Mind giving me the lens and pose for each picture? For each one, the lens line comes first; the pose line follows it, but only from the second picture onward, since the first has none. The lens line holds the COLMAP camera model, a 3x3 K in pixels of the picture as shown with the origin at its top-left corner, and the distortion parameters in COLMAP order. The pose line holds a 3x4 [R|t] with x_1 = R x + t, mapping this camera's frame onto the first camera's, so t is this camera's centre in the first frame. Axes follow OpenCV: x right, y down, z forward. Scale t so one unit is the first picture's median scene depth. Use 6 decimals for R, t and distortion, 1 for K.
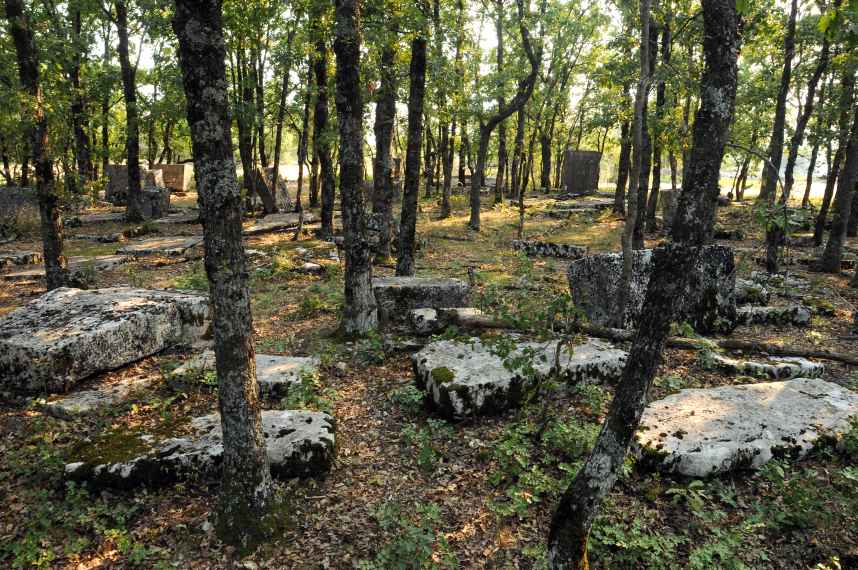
lens RADIAL K [[624.2, 0, 435.4], [0, 624.2, 285.4], [0, 0, 1]] dist [-0.050530, 0.010405]
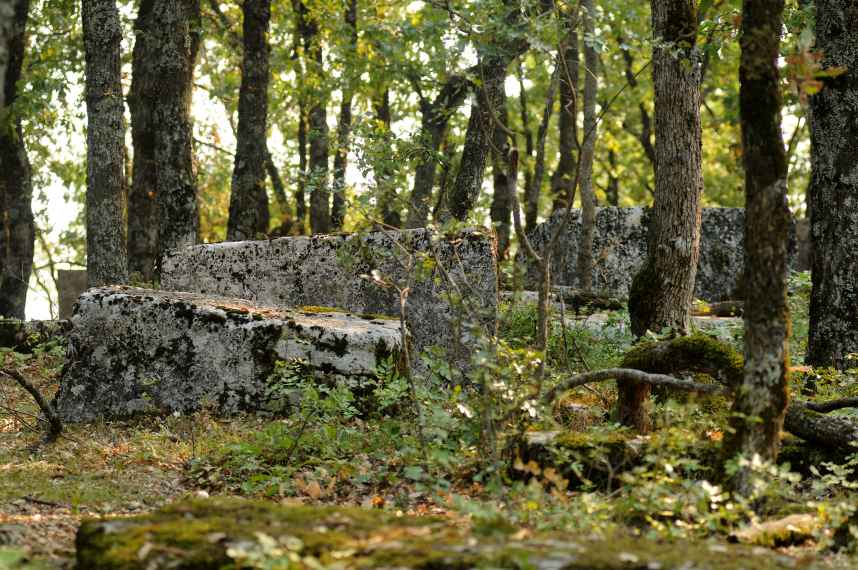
lens RADIAL K [[3563.7, 0, 428.9], [0, 3563.7, 284.5], [0, 0, 1]] dist [-0.067388, 0.000000]
pose [[0.999102, -0.005721, 0.041977, -0.012628], [0.016046, 0.968122, -0.249964, 0.606761], [-0.039209, 0.250413, 0.967345, -1.627492]]
